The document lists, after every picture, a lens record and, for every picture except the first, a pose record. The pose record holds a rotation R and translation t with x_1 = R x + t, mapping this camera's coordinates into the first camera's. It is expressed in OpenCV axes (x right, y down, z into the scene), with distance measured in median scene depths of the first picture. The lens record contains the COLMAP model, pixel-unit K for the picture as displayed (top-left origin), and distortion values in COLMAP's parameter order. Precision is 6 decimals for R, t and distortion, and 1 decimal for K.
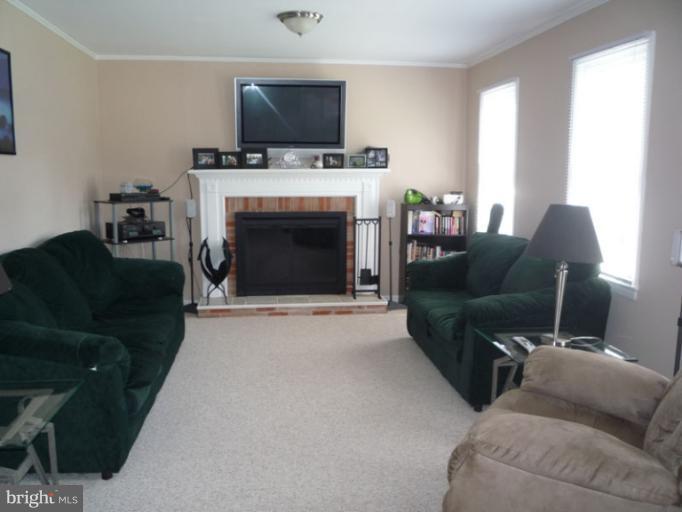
lens RADIAL K [[589.9, 0, 330.4], [0, 589.9, 259.7], [0, 0, 1]] dist [-0.051072, -0.003311]
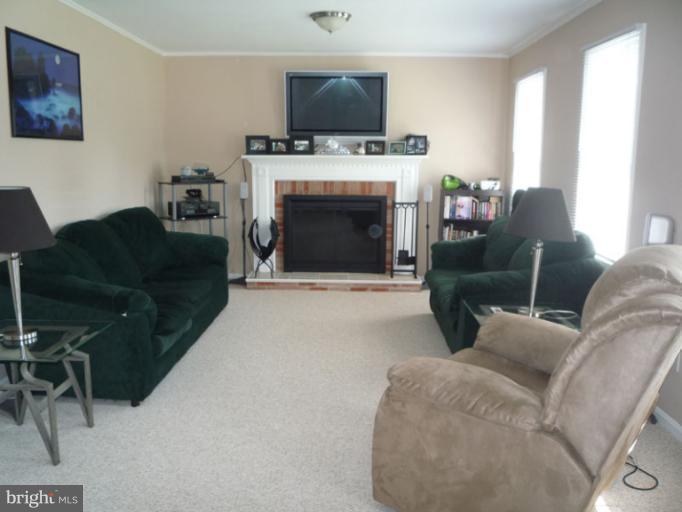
lens RADIAL K [[589.9, 0, 330.4], [0, 589.9, 259.7], [0, 0, 1]] dist [-0.051072, -0.003311]
pose [[0.988622, 0.030903, -0.147215, 0.089793], [-0.027918, 0.999361, 0.022303, 0.013482], [0.147811, -0.017939, 0.988853, -0.069989]]
